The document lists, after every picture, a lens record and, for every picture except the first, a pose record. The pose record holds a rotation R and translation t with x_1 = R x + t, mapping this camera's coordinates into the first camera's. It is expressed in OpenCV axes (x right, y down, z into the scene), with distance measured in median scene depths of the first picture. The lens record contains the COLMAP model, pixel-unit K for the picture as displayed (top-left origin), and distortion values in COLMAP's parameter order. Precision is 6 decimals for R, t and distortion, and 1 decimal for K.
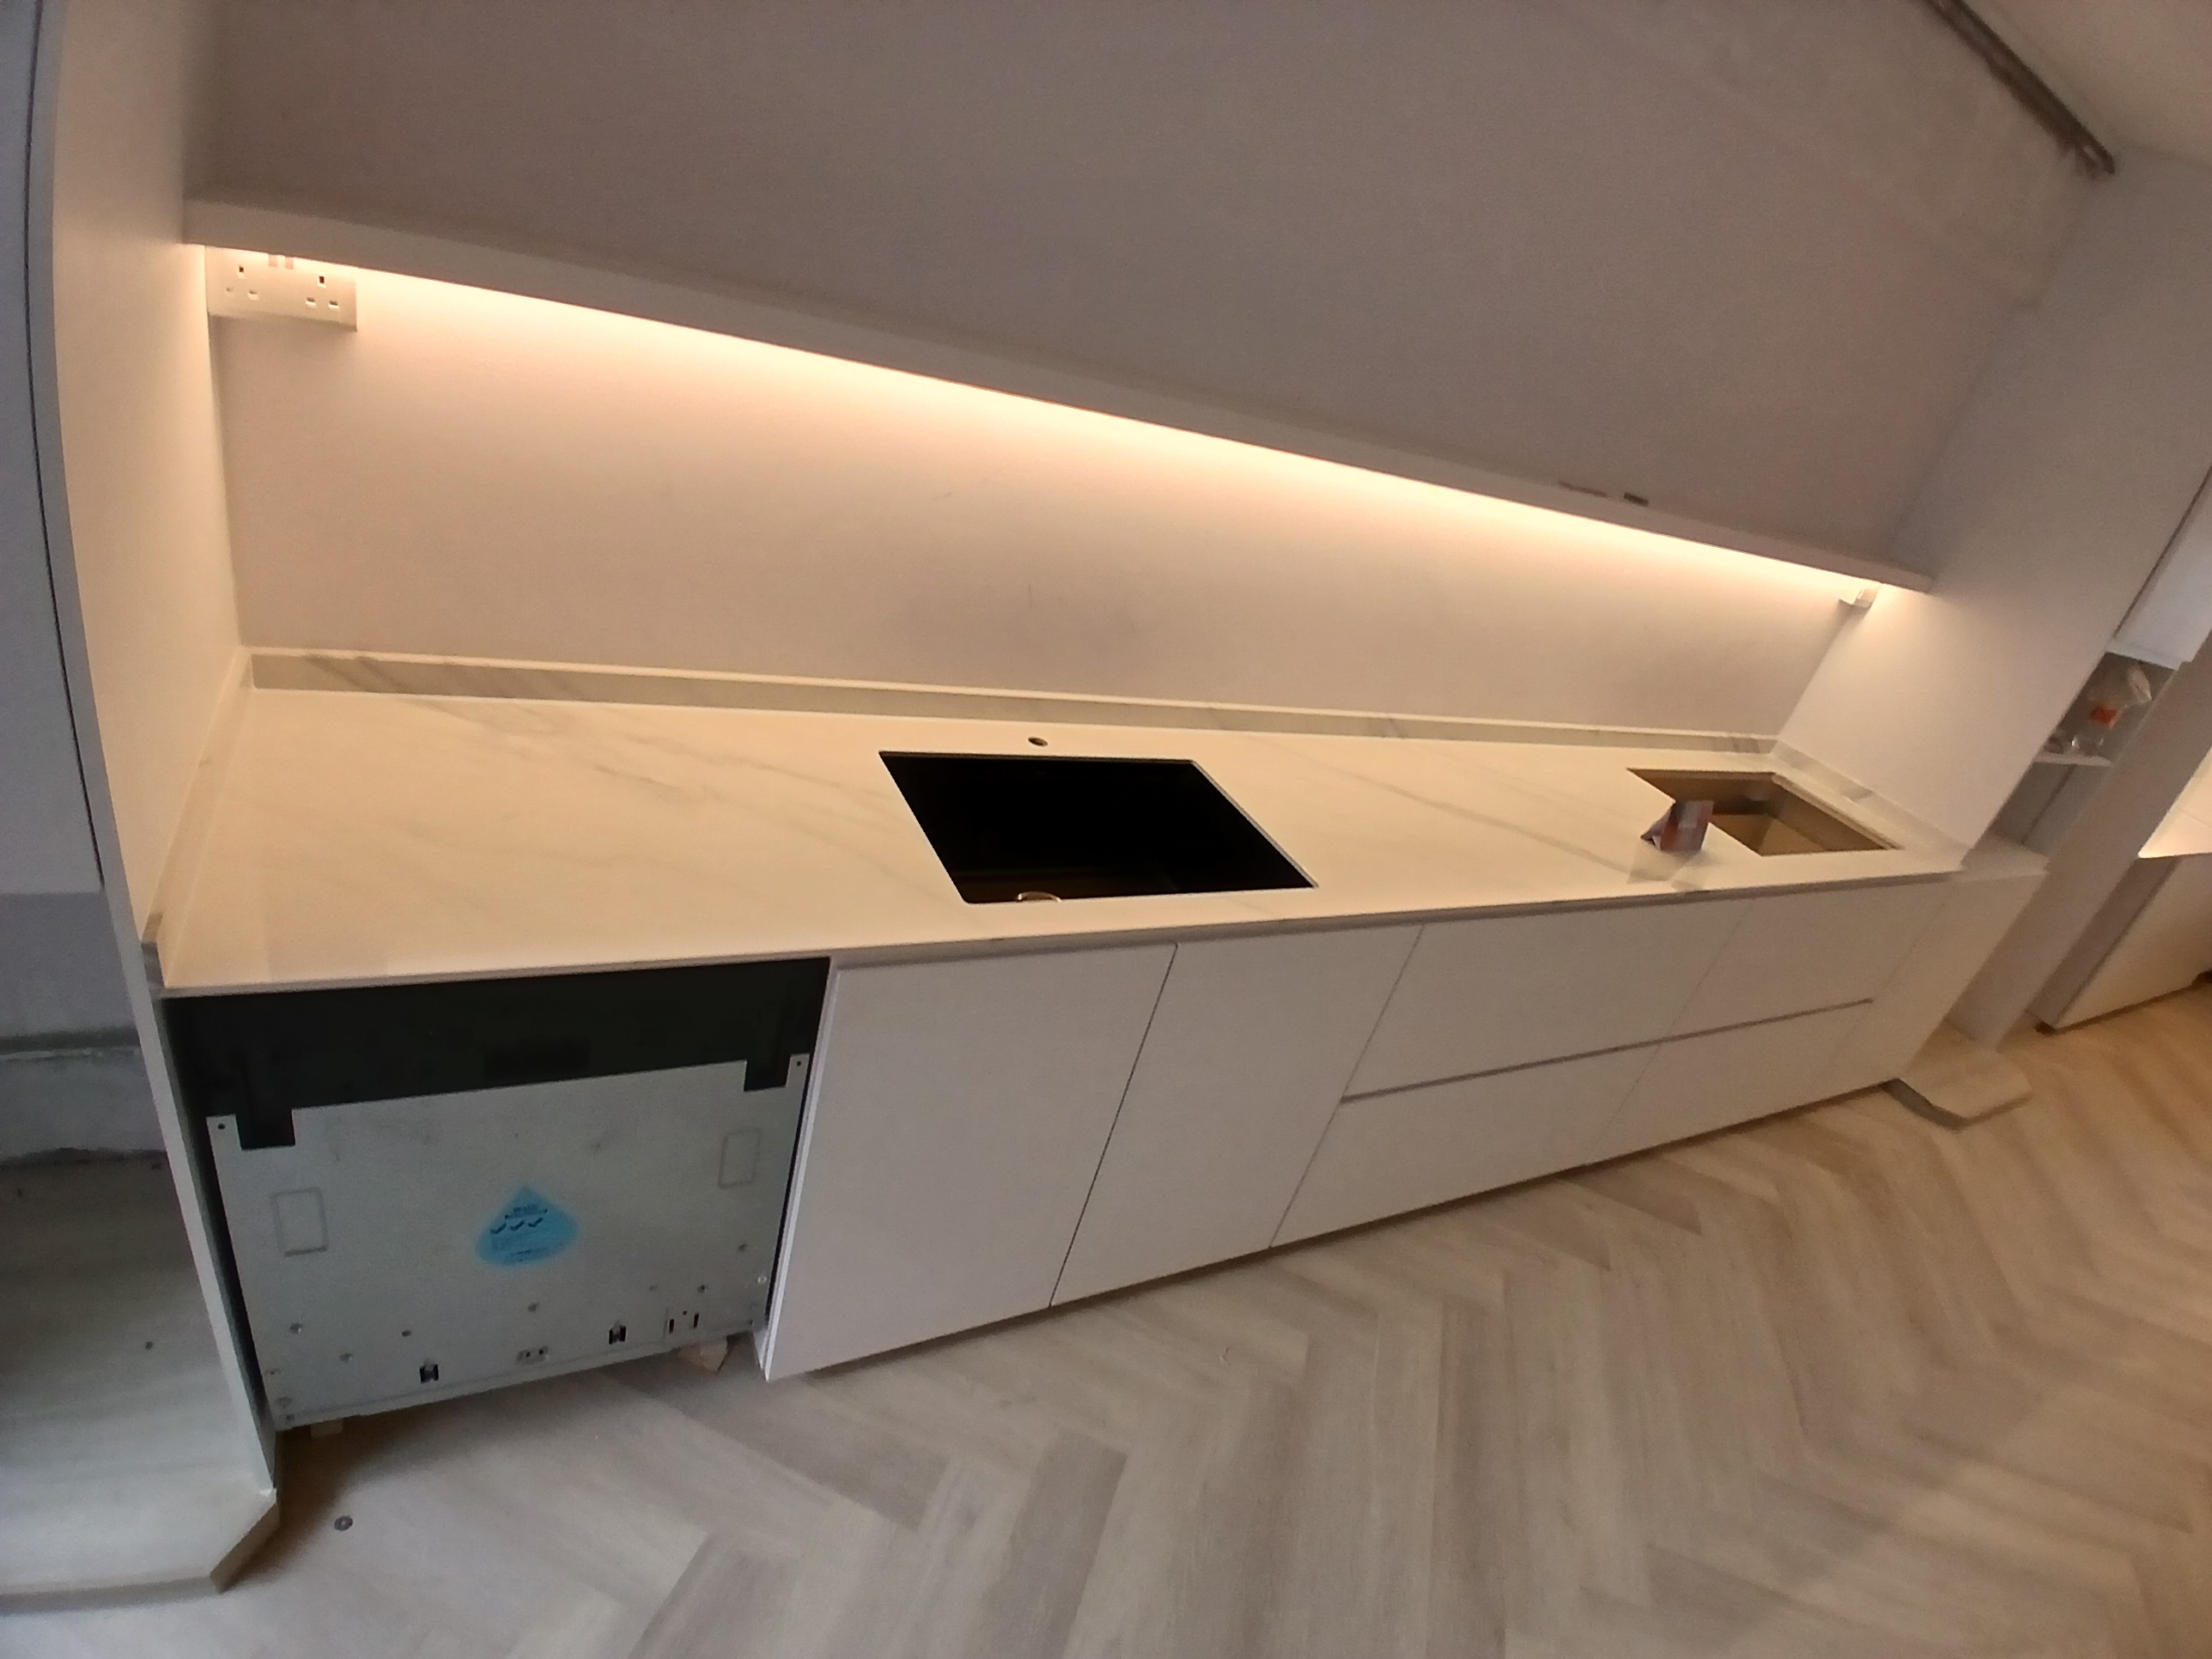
lens RADIAL K [[1175.7, 0, 1106.0], [0, 1175.7, 829.5], [0, 0, 1]] dist [-0.003564, -0.049466]
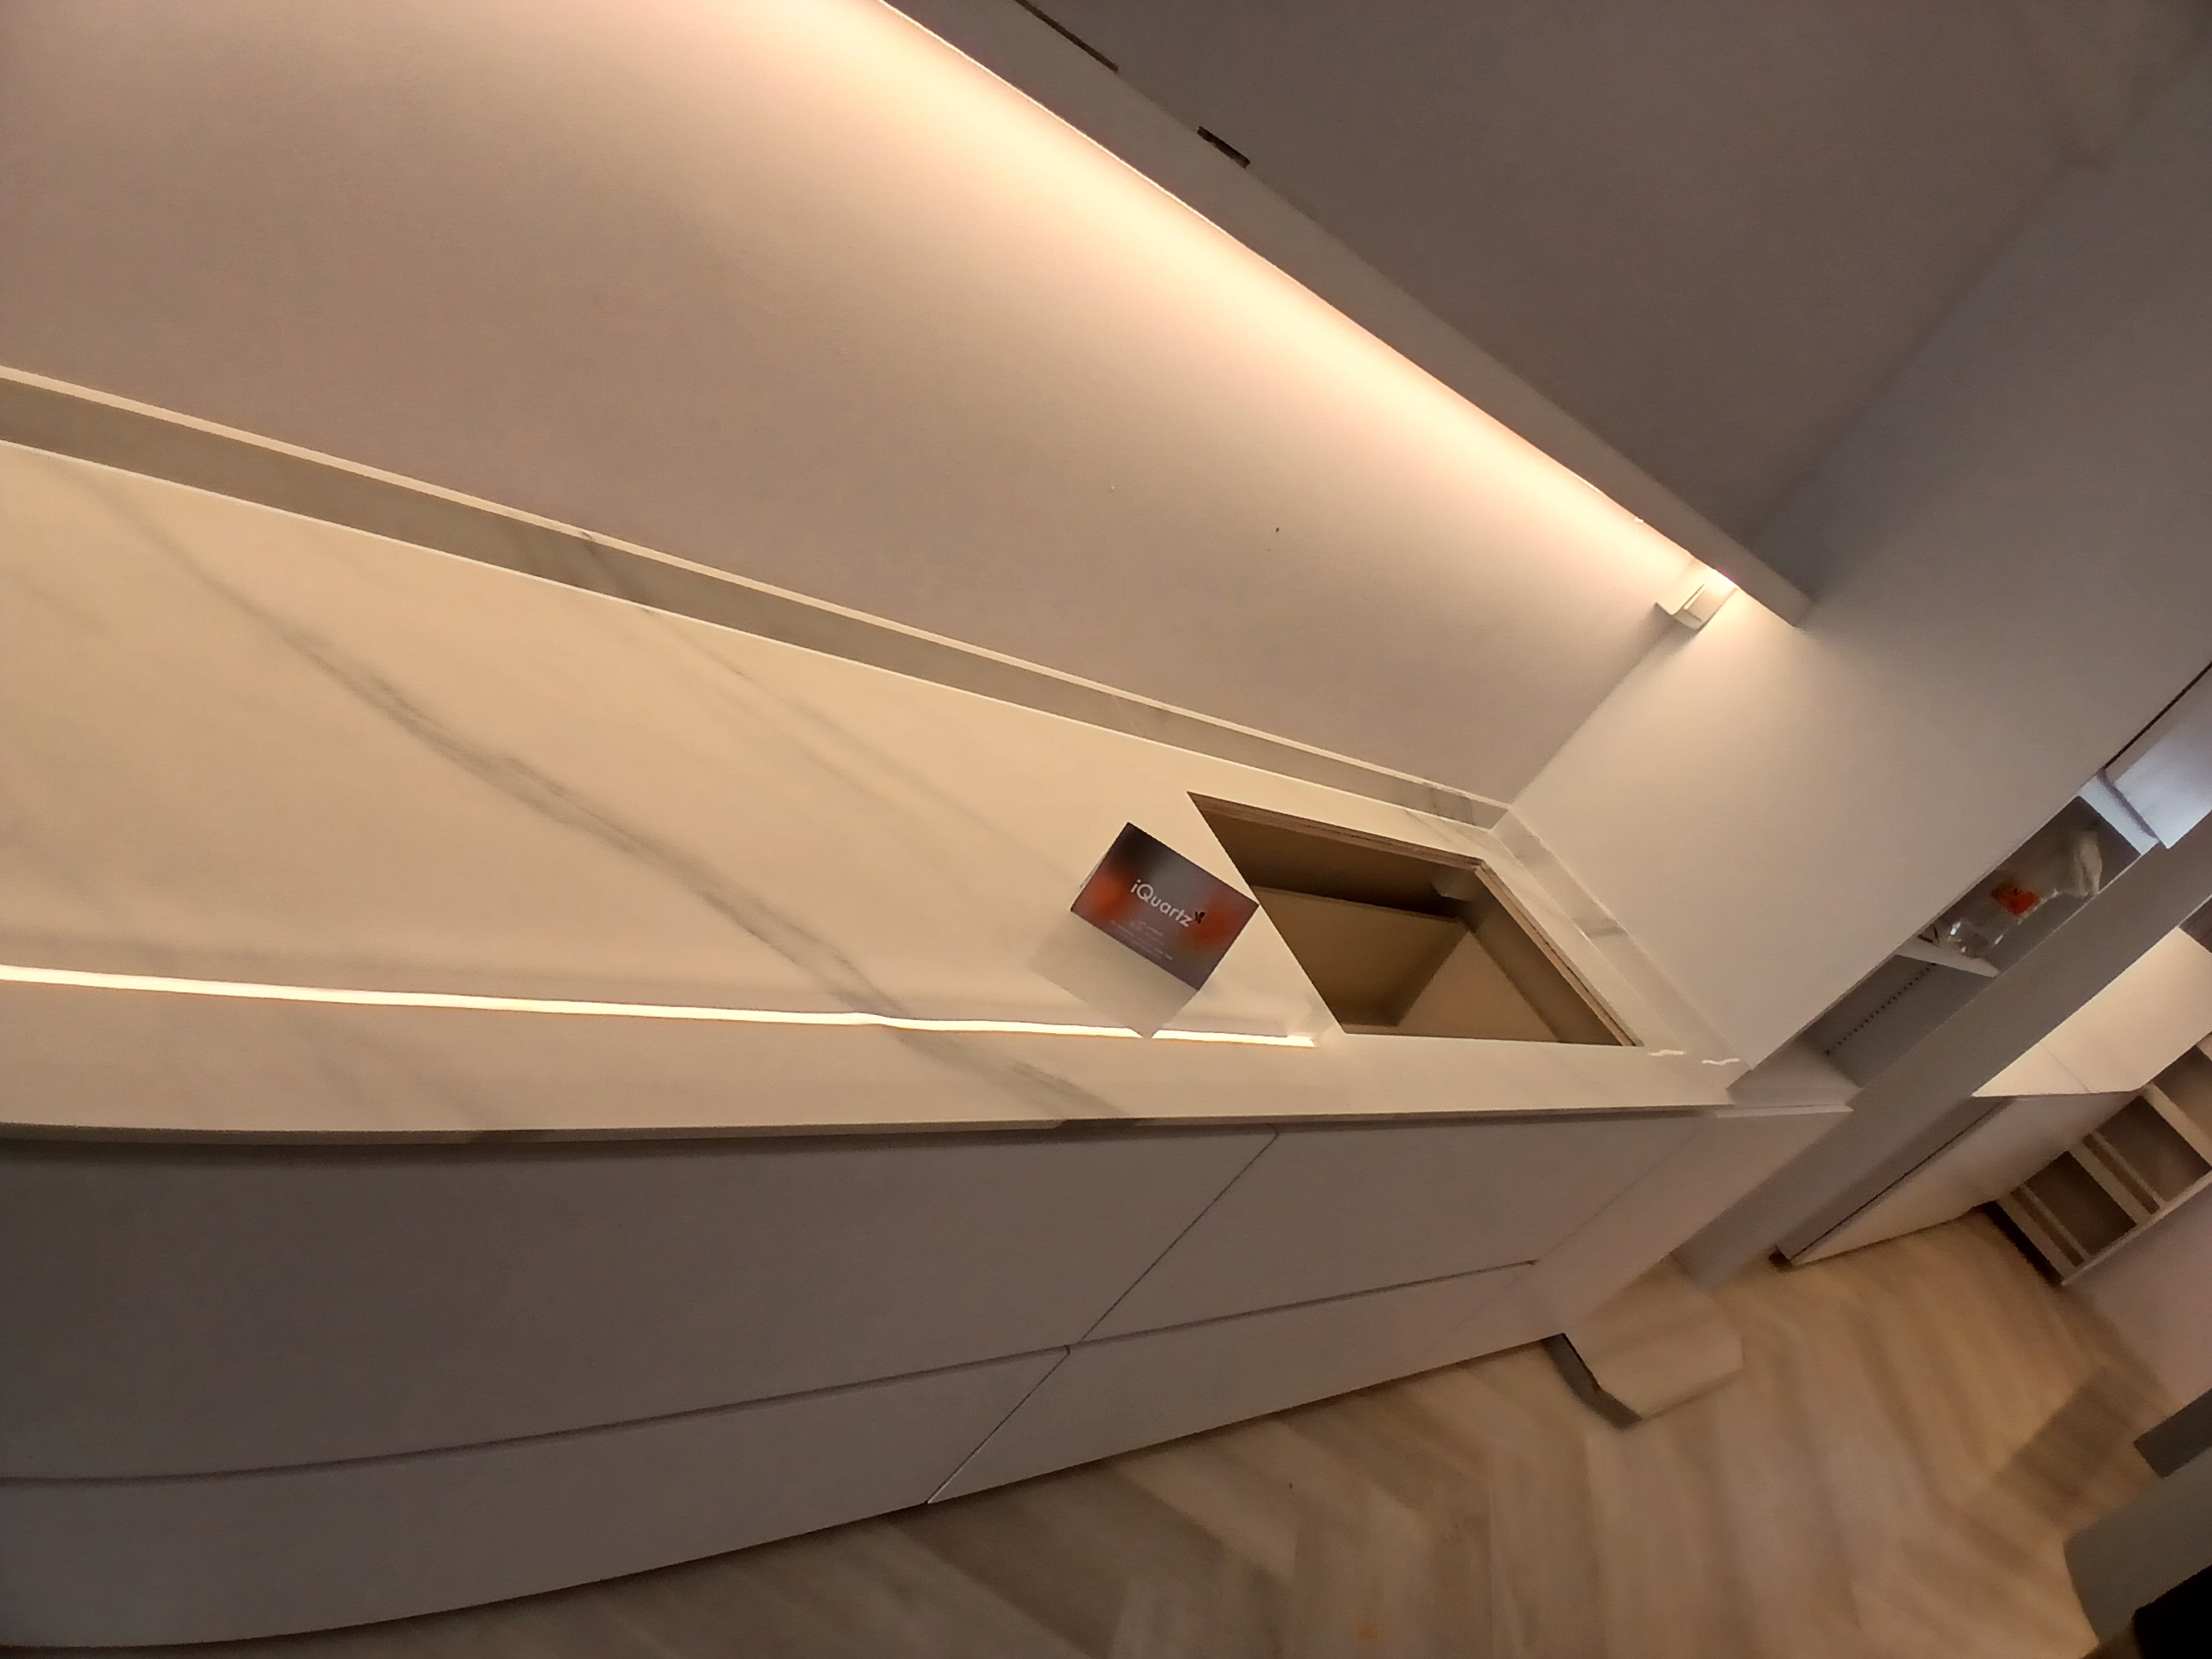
lens RADIAL K [[1175.7, 0, 1106.0], [0, 1175.7, 829.5], [0, 0, 1]] dist [-0.003564, -0.049466]
pose [[0.963556, 0.230562, 0.135650, 0.398694], [-0.238002, 0.970389, 0.041235, -0.057769], [-0.122126, -0.072017, 0.989898, 0.566474]]
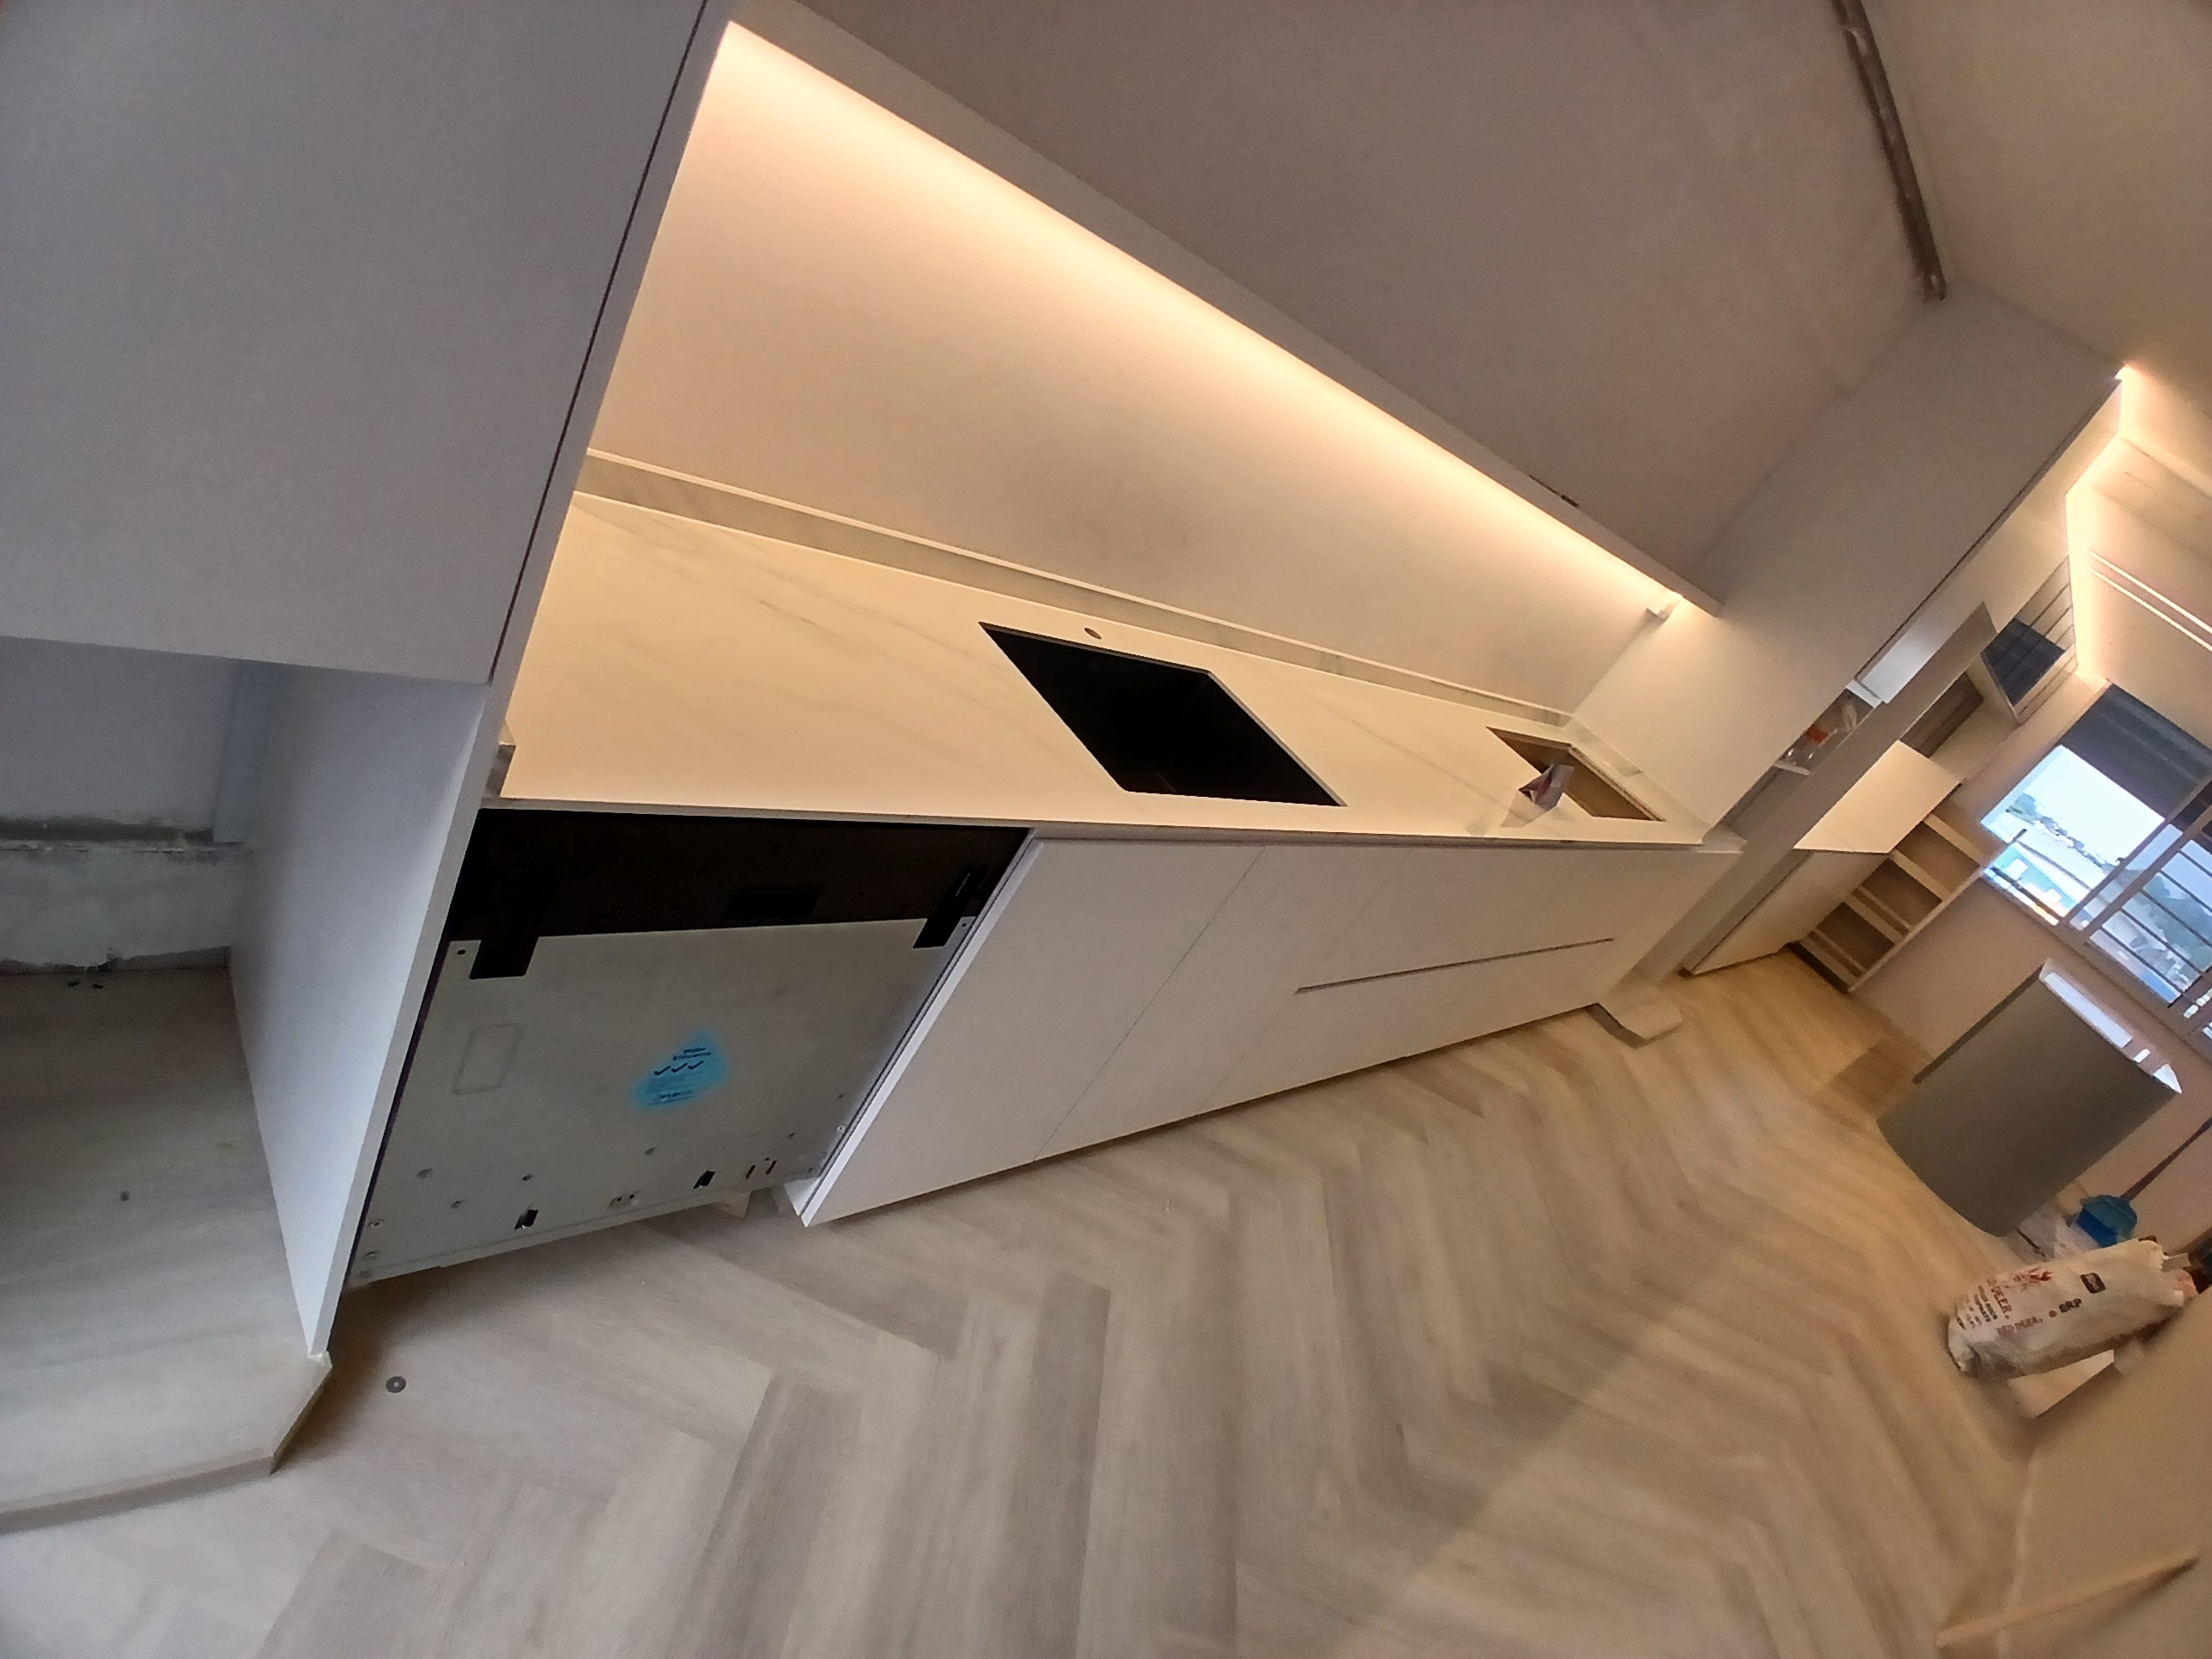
lens RADIAL K [[1160.5, 0, 1144.6], [0, 1160.5, 843.3], [0, 0, 1]] dist [0.000375, -0.048710]
pose [[0.944611, 0.102188, 0.311878, -0.262661], [-0.134636, 0.987303, 0.084290, 0.012799], [-0.299305, -0.121612, 0.946376, -0.001536]]
